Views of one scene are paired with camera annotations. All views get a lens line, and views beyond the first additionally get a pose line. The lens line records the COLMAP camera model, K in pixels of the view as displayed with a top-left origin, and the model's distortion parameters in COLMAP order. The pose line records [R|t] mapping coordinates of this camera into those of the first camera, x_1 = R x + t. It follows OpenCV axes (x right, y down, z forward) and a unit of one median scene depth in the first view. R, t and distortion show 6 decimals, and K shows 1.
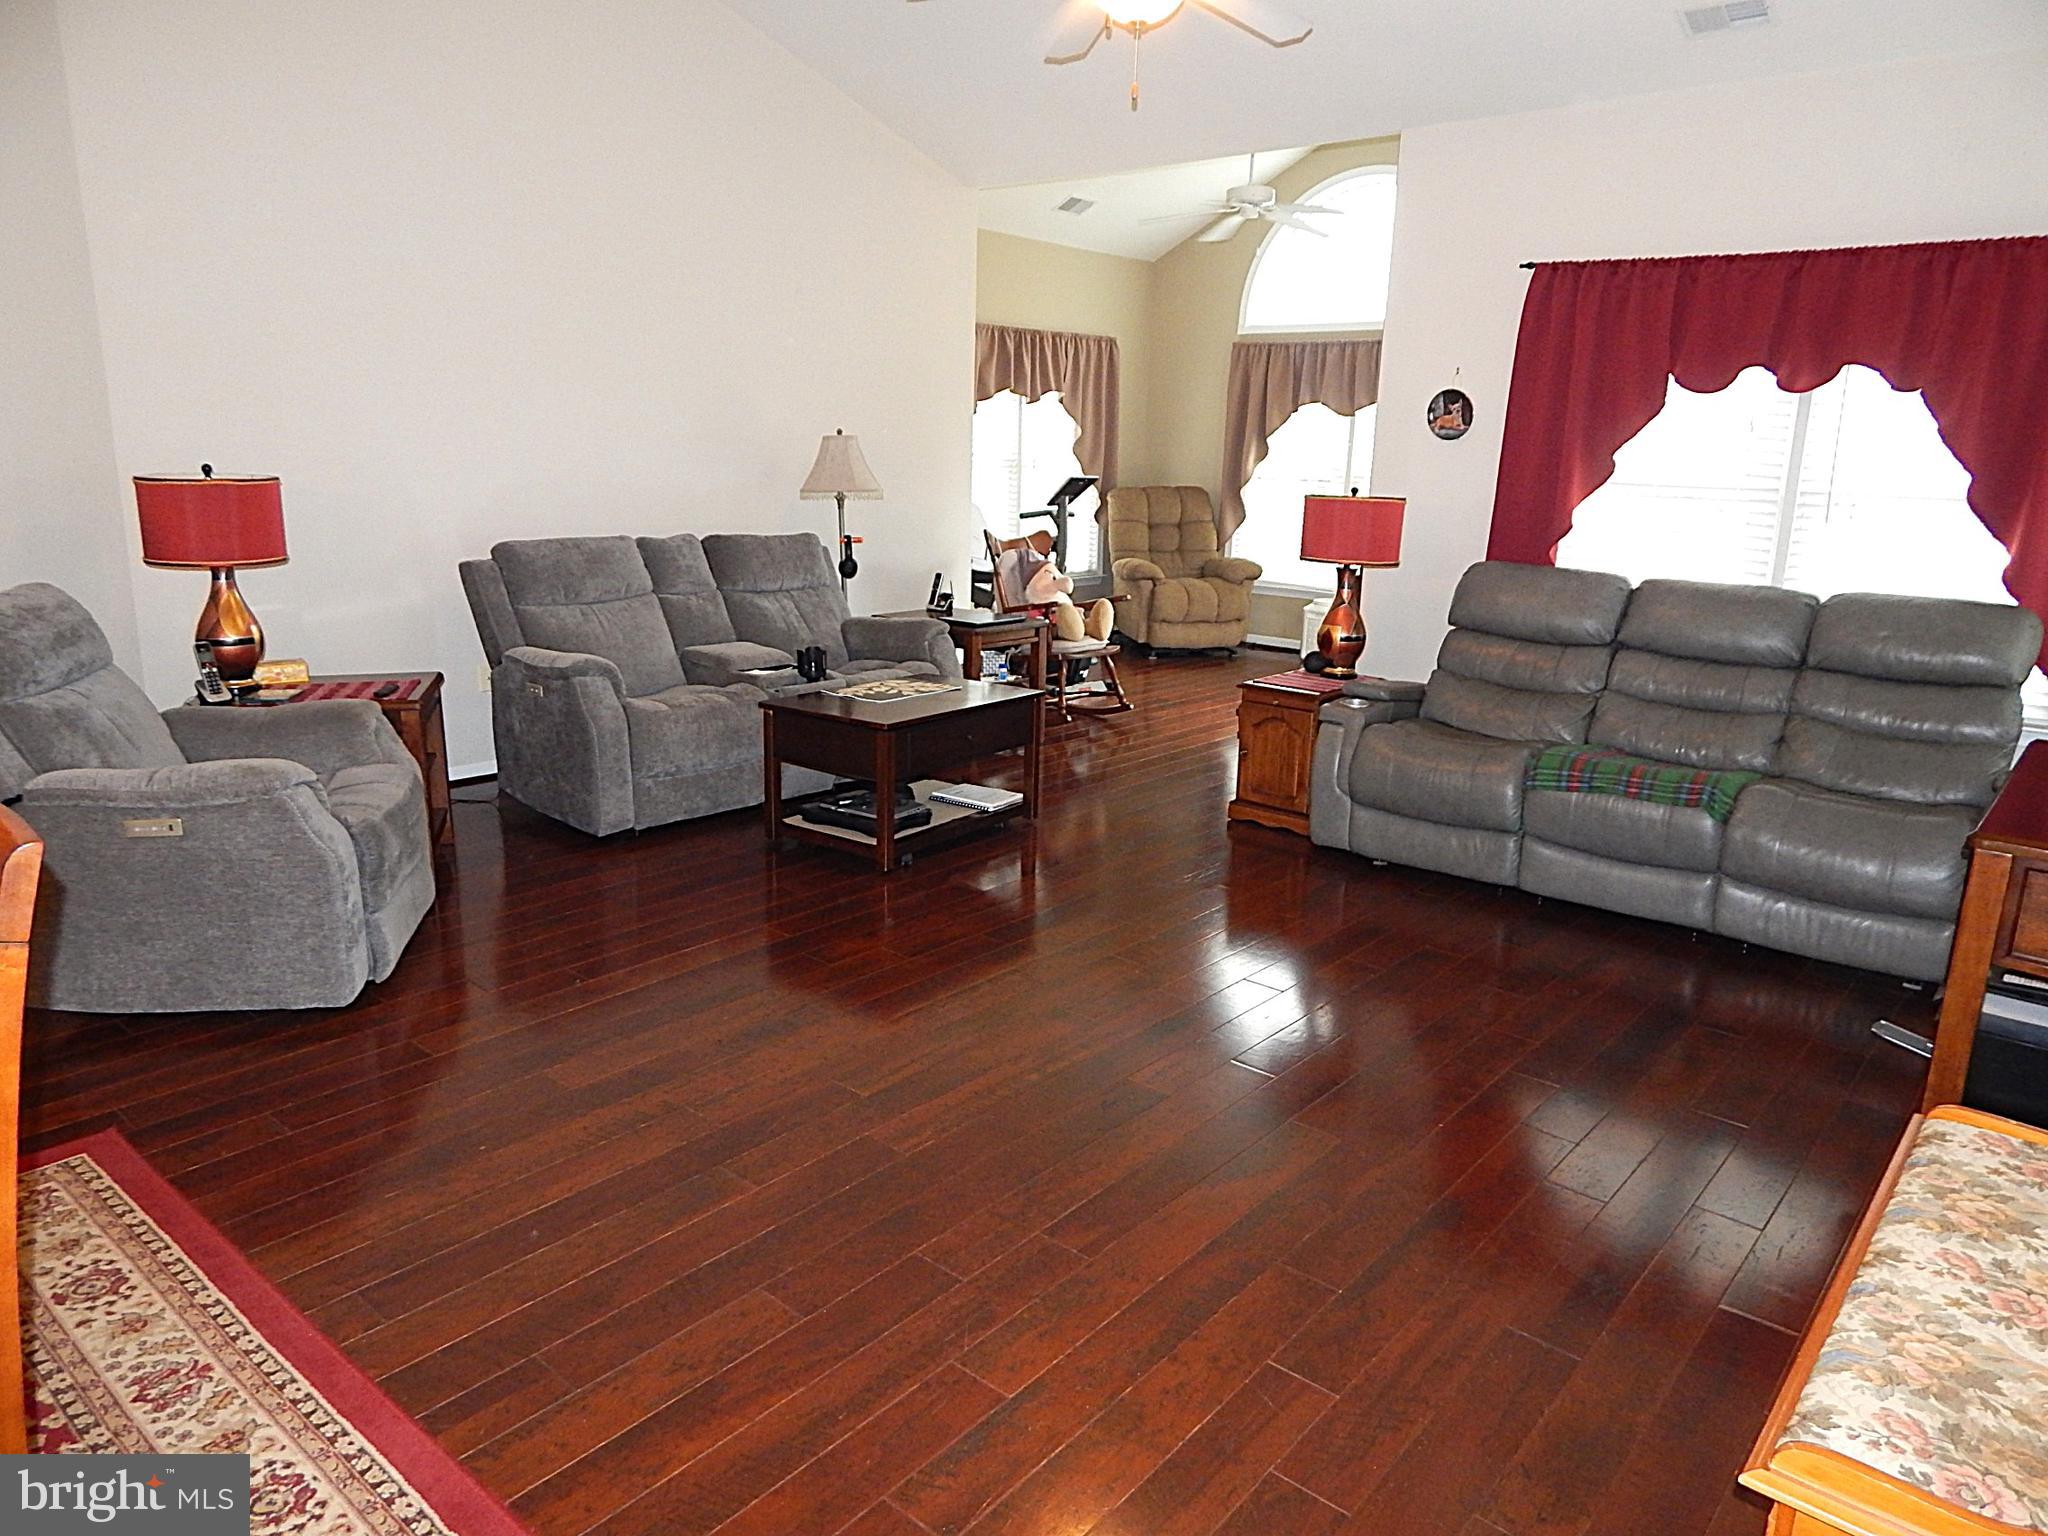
lens RADIAL K [[1353.5, 0, 1024.0], [0, 1353.5, 768.0], [0, 0, 1]] dist [-0.003082, 0.002161]
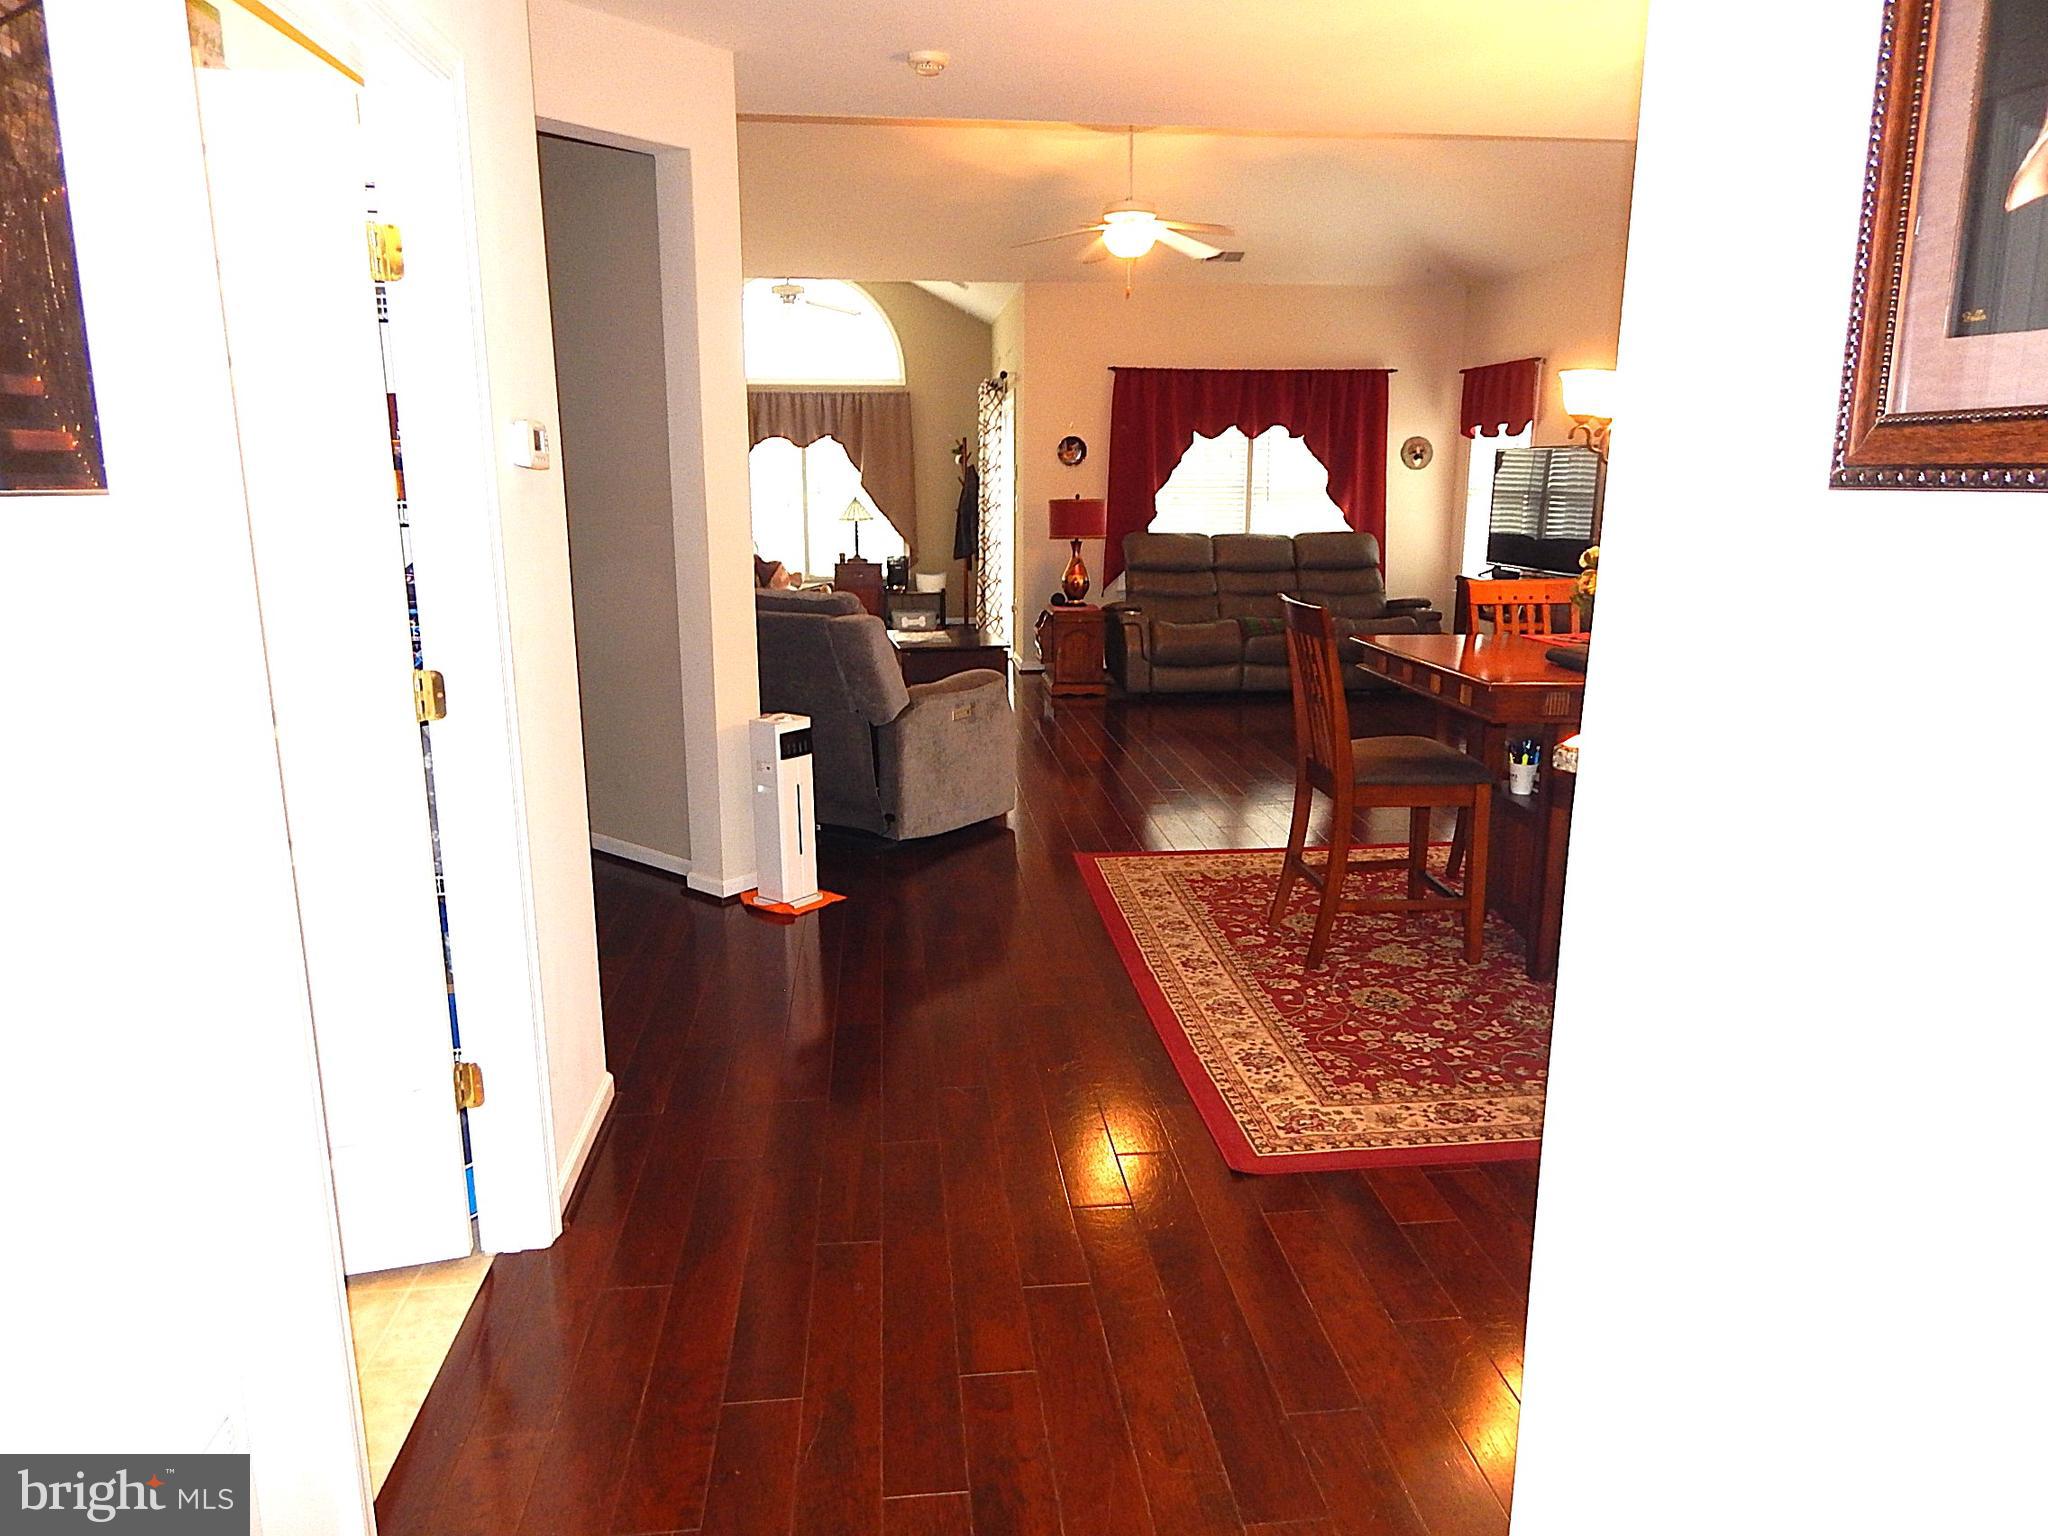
lens RADIAL K [[1353.5, 0, 1024.0], [0, 1353.5, 768.0], [0, 0, 1]] dist [-0.003082, 0.002161]
pose [[0.686493, -0.178341, 0.704927, -1.089961], [0.186549, 0.980205, 0.066315, 0.009453], [-0.702799, 0.085979, 0.706173, -0.145322]]
